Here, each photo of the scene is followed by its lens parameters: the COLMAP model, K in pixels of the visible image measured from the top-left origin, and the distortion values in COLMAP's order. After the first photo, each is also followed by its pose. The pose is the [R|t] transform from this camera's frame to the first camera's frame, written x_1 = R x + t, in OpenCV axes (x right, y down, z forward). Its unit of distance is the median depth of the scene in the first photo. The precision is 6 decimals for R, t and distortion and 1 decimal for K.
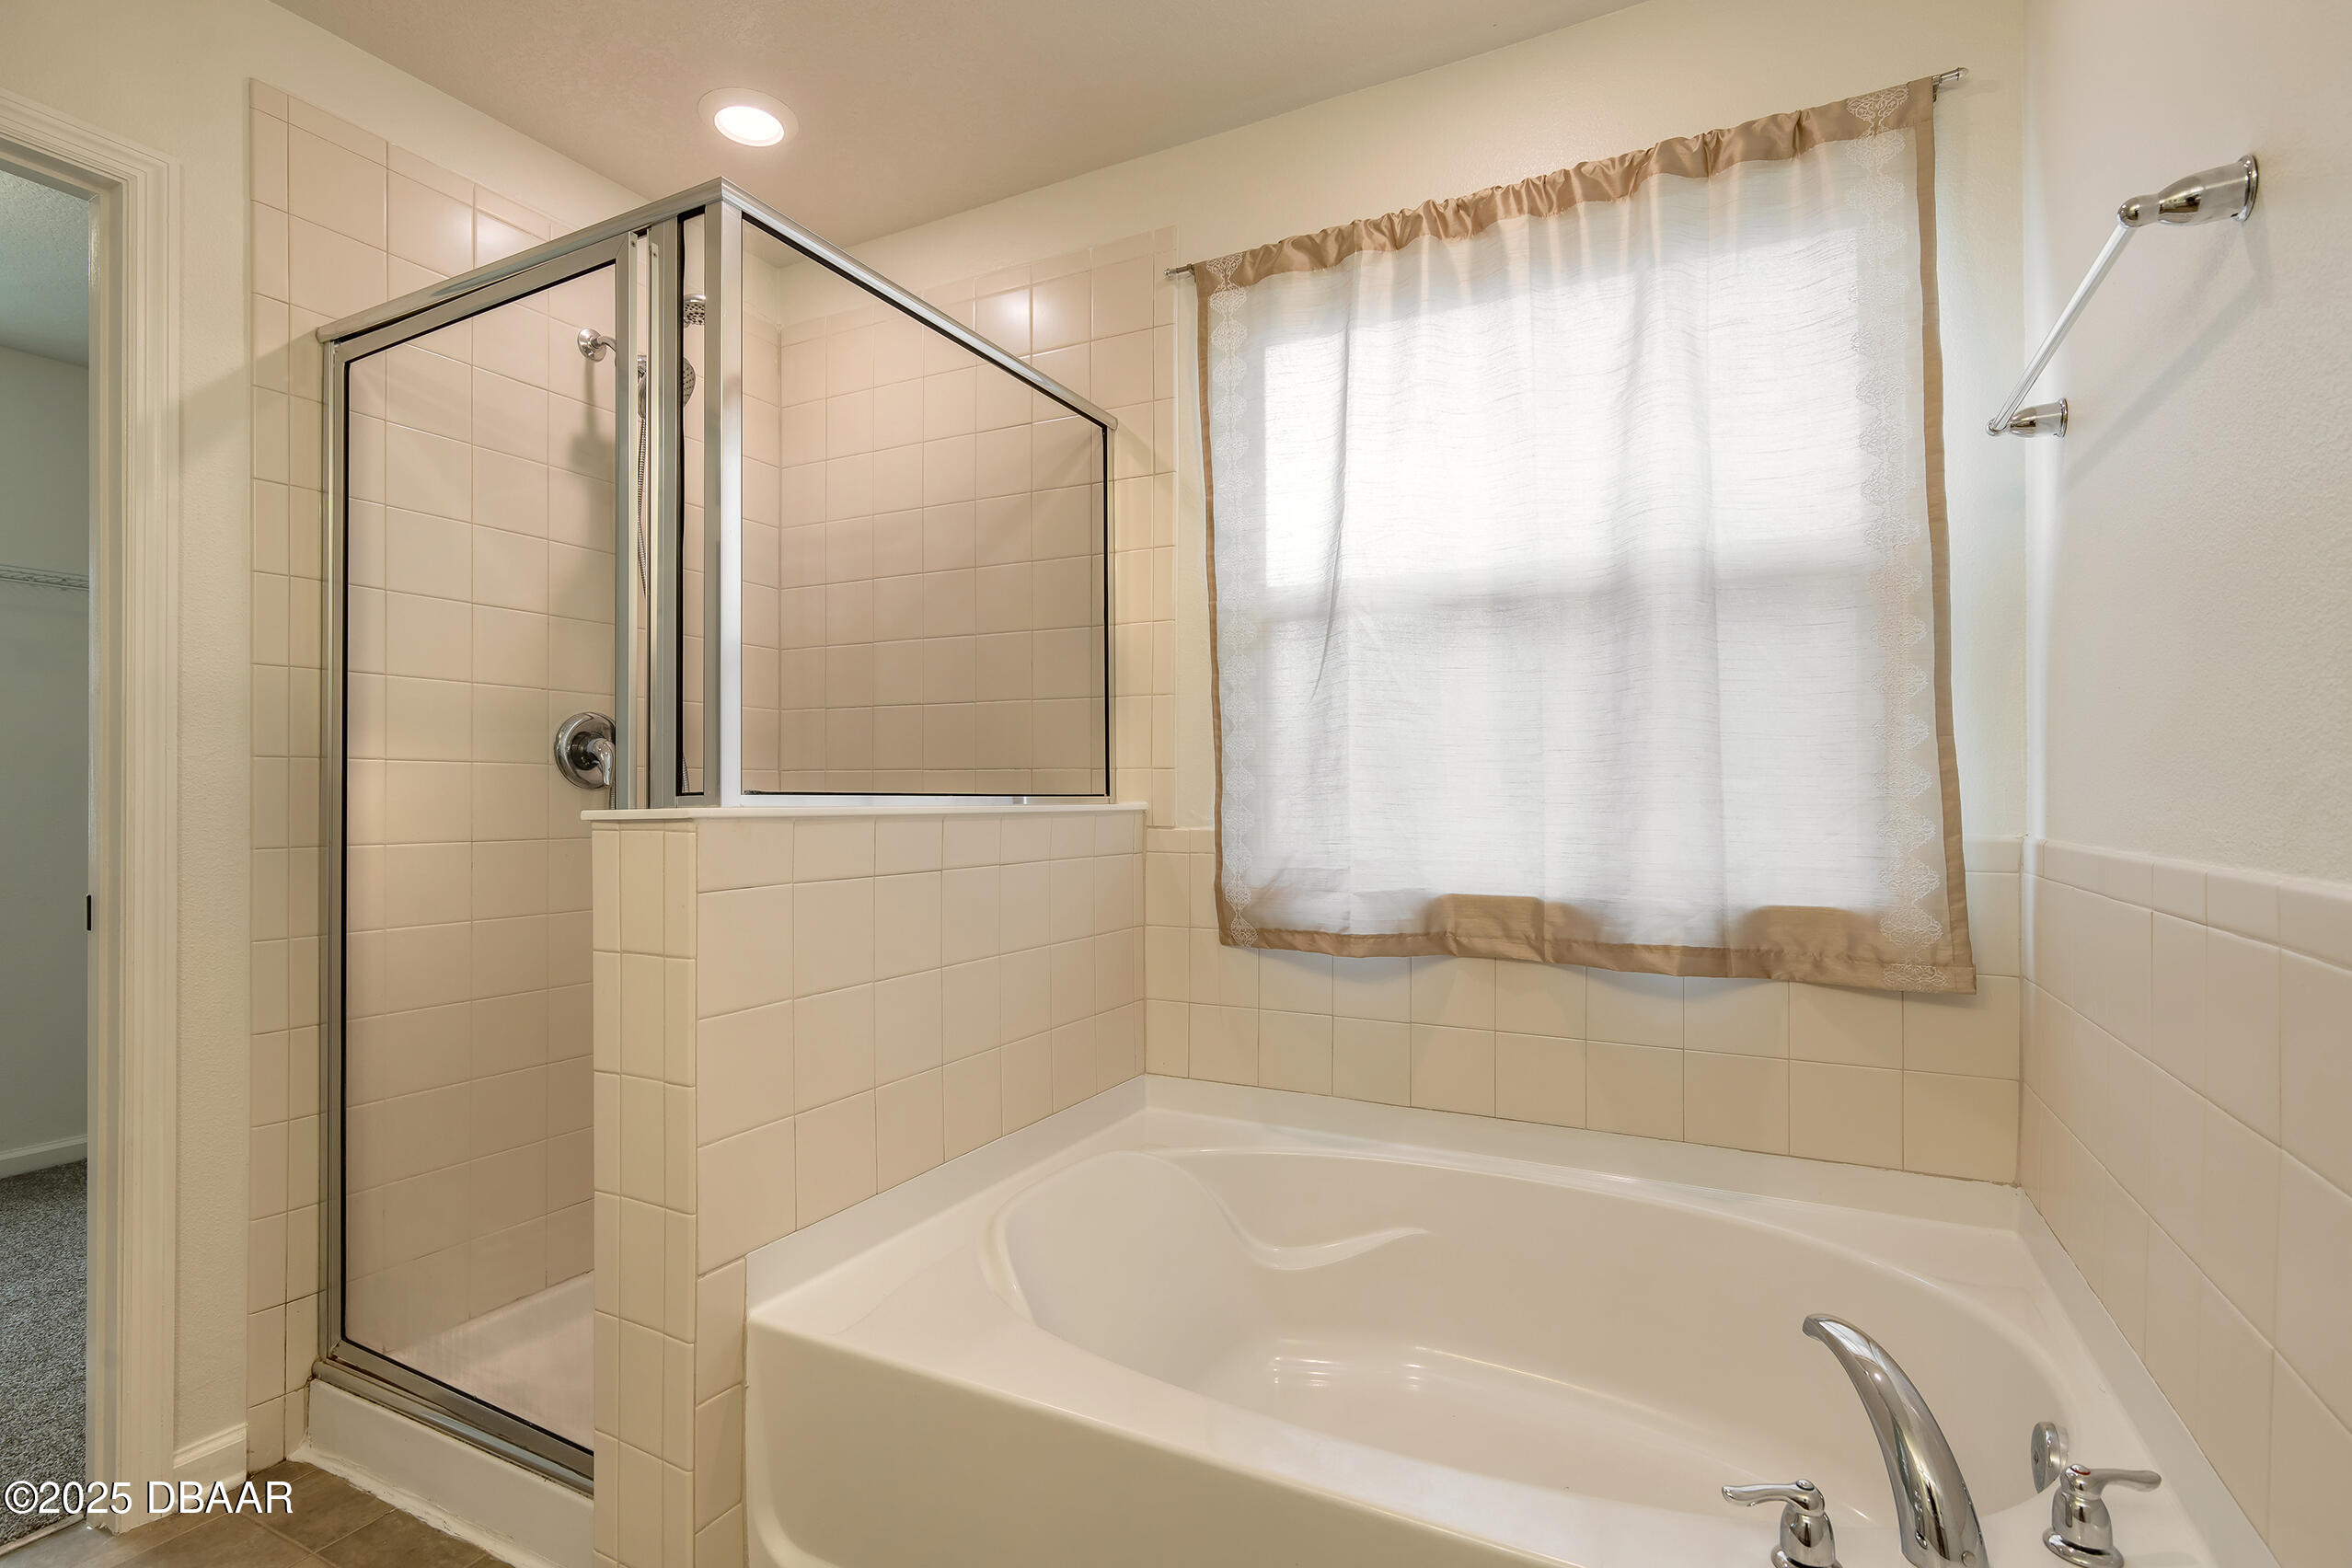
lens RADIAL K [[1116.4, 0, 1174.6], [0, 1116.4, 780.3], [0, 0, 1]] dist [-0.003530, -0.000574]
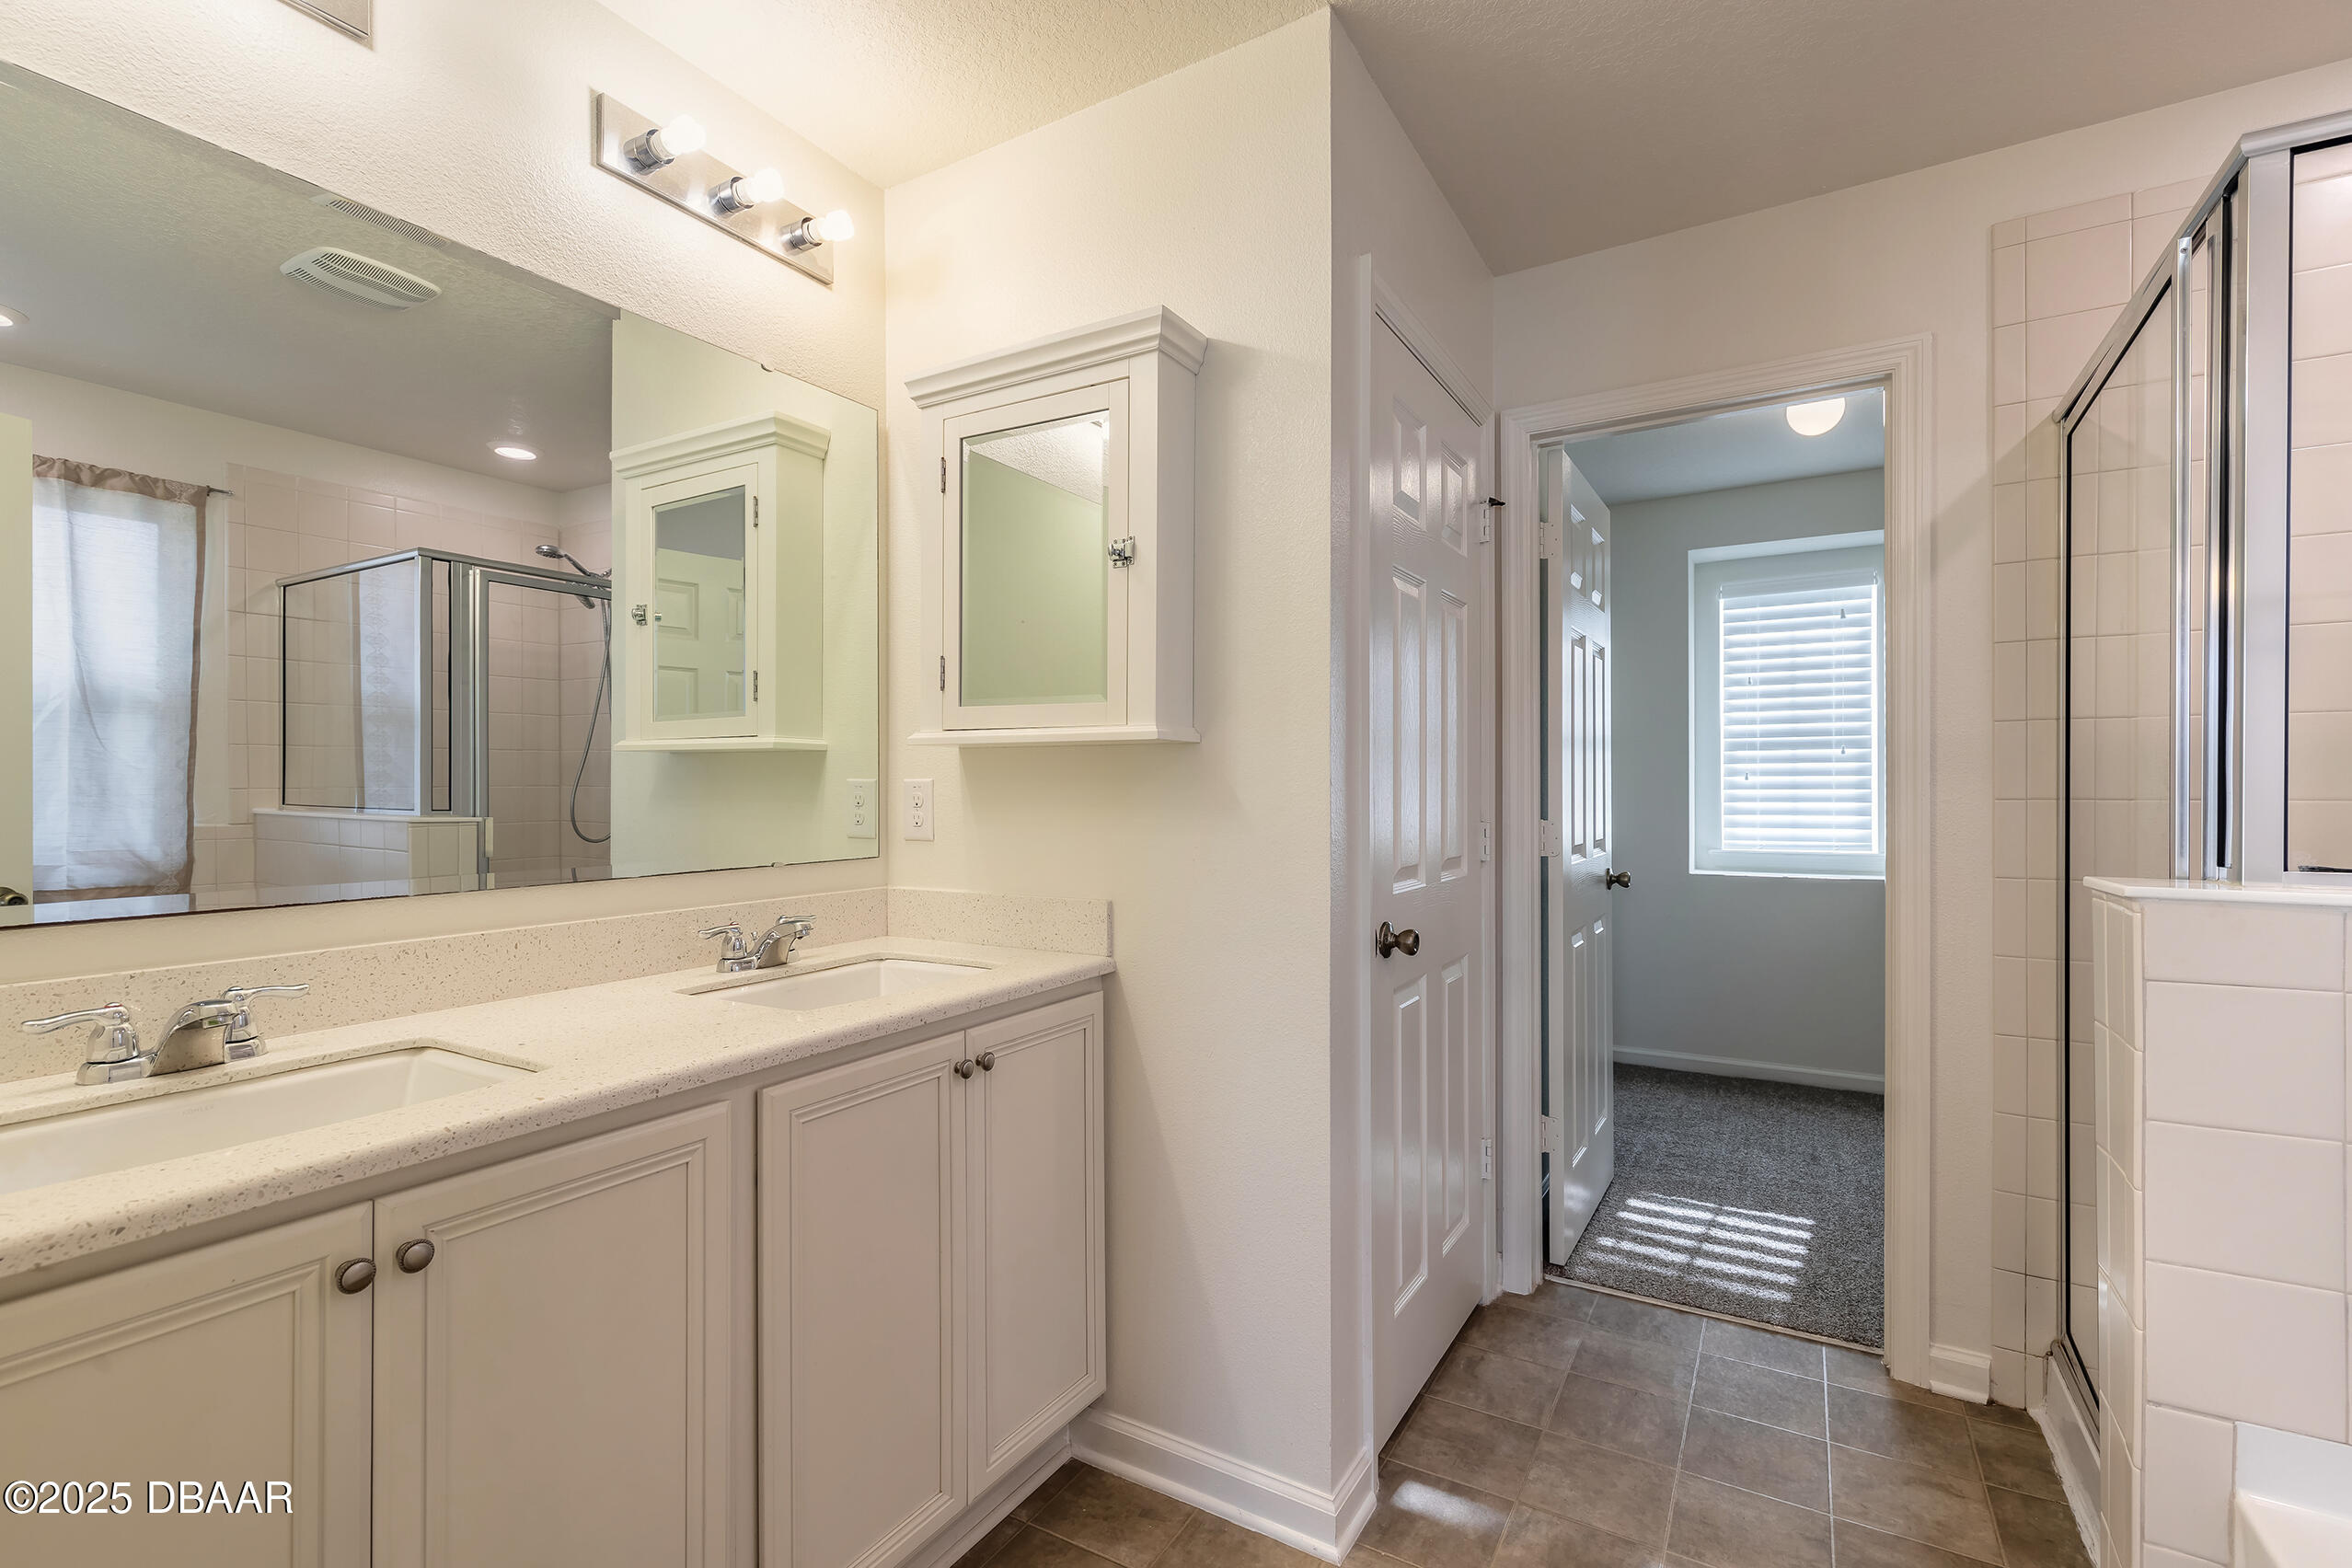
lens RADIAL K [[1057.1, 0, 1179.5], [0, 1057.1, 785.3], [0, 0, 1]] dist [0.002558, -0.000340]
pose [[-0.051811, 0.000879, -0.998657, 0.370334], [0.016049, 0.999871, 0.000047, -0.054828], [0.998528, -0.016025, -0.051818, 0.207060]]
